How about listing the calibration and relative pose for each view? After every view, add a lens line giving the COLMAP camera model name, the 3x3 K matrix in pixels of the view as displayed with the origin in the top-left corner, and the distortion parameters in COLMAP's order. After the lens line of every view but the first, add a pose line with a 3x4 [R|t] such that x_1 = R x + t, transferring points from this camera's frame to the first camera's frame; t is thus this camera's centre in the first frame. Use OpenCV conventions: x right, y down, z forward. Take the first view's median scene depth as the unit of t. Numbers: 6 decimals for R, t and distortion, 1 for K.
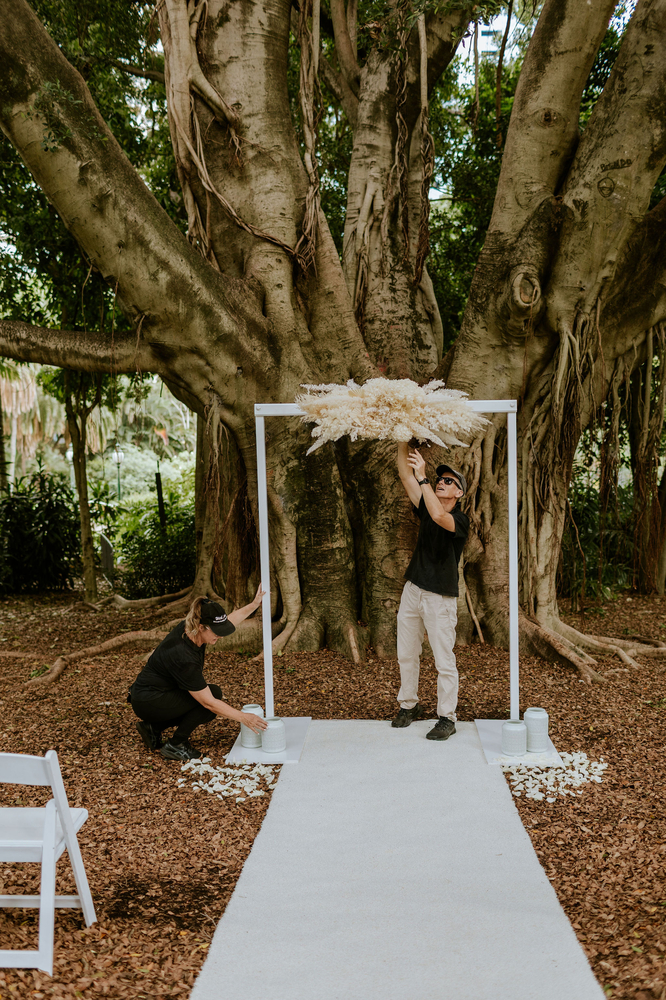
lens RADIAL K [[959.5, 0, 329.2], [0, 959.5, 507.4], [0, 0, 1]] dist [0.008109, 0.000000]
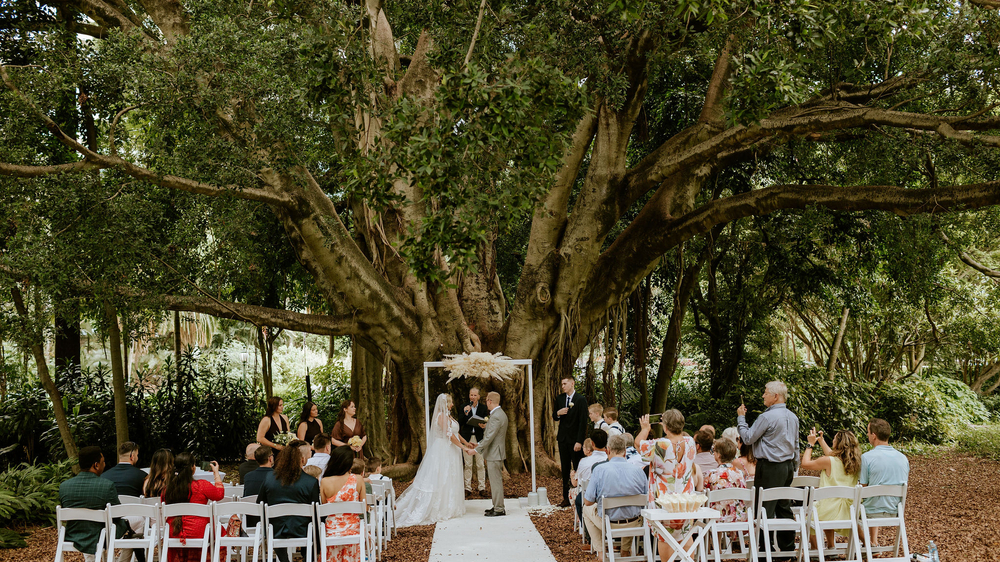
lens RADIAL K [[959.5, 0, 501.9], [0, 959.5, 272.5], [0, 0, 1]] dist [0.006990, 0.000000]
pose [[0.994902, -0.005164, 0.100718, -0.084083], [0.017412, 0.992486, -0.121111, -0.024862], [-0.099336, 0.122247, 0.987516, -0.962965]]
